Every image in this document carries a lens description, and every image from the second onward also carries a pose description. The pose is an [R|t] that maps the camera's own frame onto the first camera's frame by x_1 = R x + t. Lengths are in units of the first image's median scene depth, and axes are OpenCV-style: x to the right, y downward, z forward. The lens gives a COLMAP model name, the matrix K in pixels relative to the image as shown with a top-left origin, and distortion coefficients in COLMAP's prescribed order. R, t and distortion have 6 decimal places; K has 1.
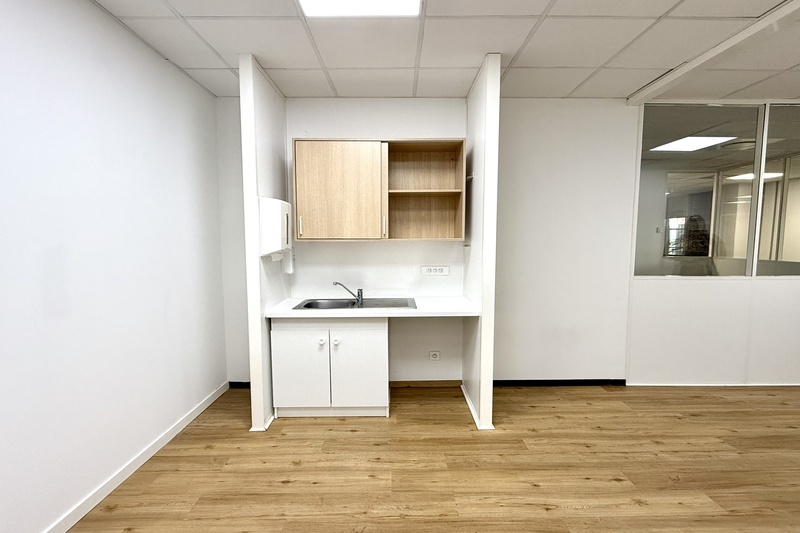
lens RADIAL K [[384.7, 0, 397.4], [0, 384.7, 270.6], [0, 0, 1]] dist [-0.005694, -0.000212]
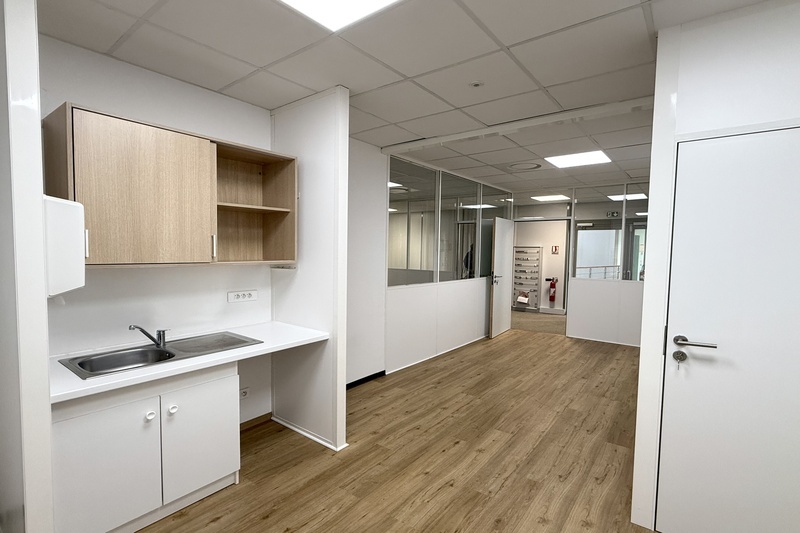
lens RADIAL K [[384.7, 0, 381.7], [0, 384.7, 268.3], [0, 0, 1]] dist [-0.005694, -0.000212]
pose [[0.635137, -0.028610, 0.771870, -0.448755], [0.051181, 0.998676, -0.005098, -0.050763], [-0.770702, 0.042743, 0.635761, 0.238290]]
